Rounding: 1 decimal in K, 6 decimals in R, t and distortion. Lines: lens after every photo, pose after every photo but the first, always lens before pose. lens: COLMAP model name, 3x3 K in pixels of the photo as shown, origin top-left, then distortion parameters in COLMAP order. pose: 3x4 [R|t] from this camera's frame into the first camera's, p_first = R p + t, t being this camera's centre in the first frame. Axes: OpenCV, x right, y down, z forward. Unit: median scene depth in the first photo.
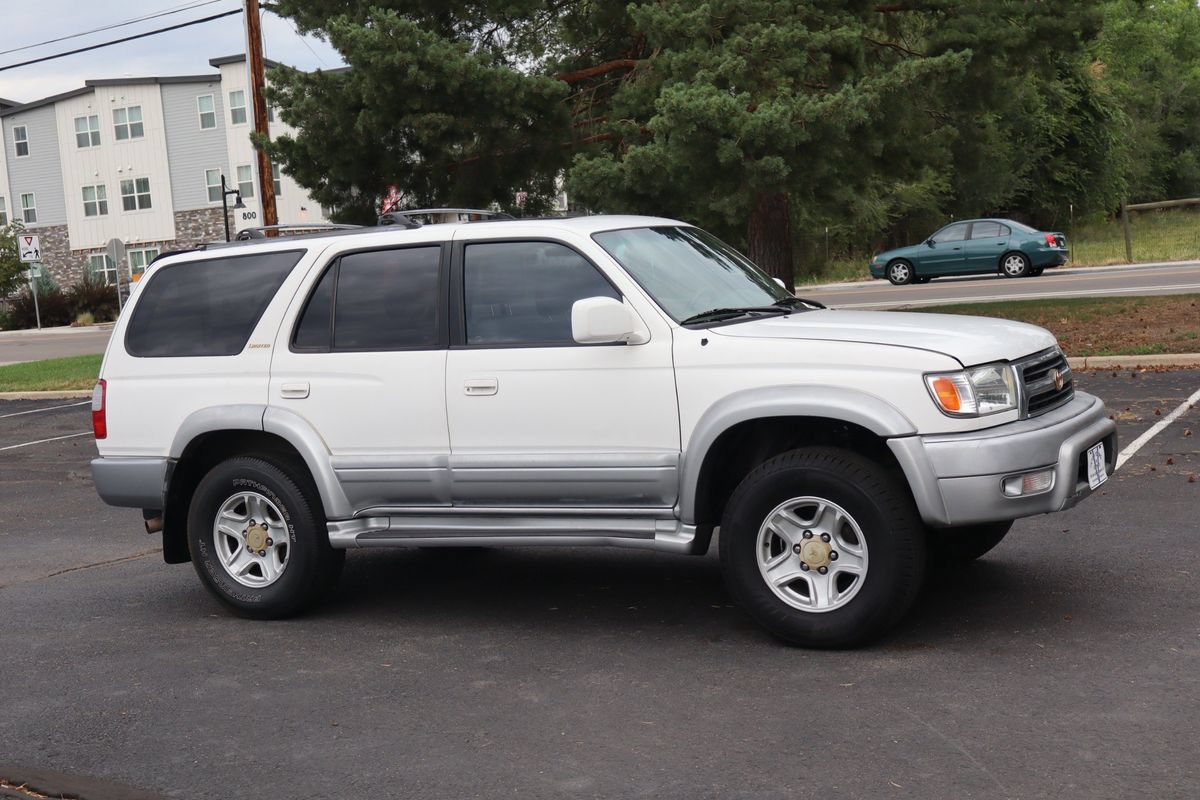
lens RADIAL K [[1625.4, 0, 625.8], [0, 1625.4, 400.8], [0, 0, 1]] dist [0.044196, 0.030109]
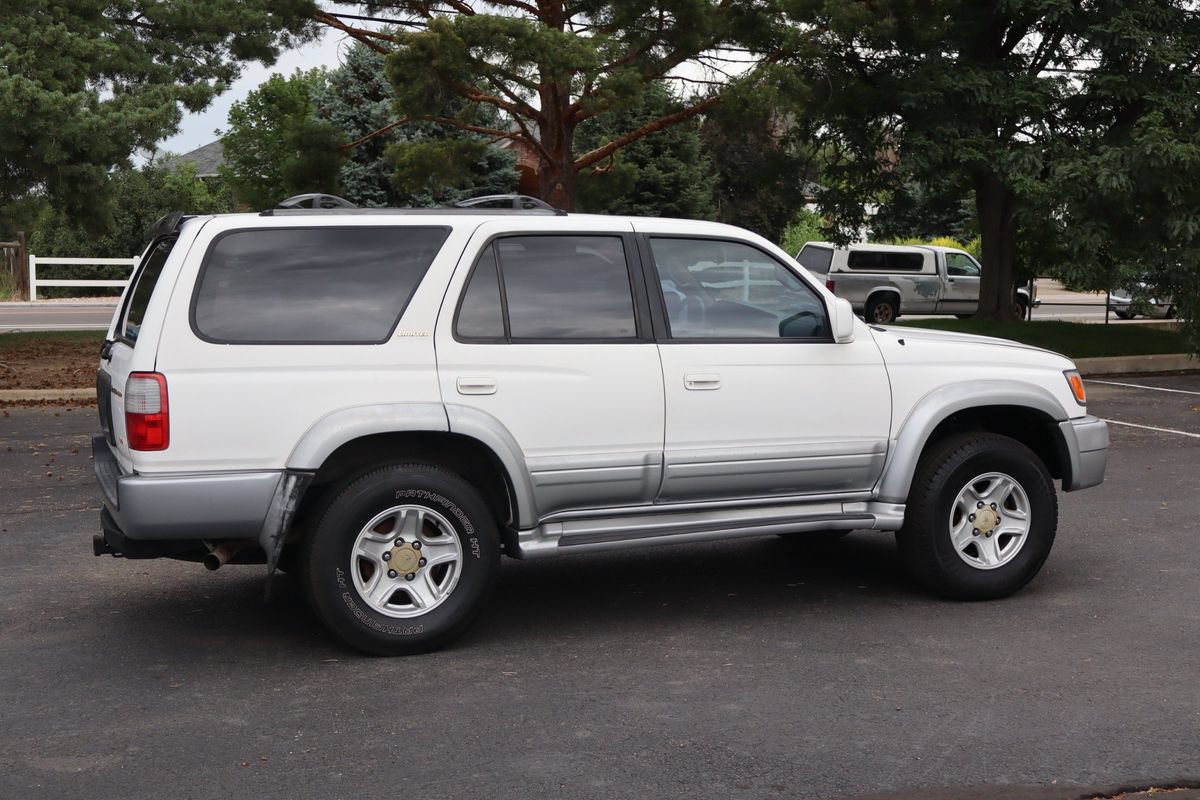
lens RADIAL K [[1519.9, 0, 624.4], [0, 1519.9, 397.7], [0, 0, 1]] dist [0.015369, 0.015357]
pose [[0.638345, 0.005844, 0.769728, -0.779545], [0.017711, 0.999595, -0.022278, 0.019914], [-0.769546, 0.027854, 0.637983, 0.410488]]
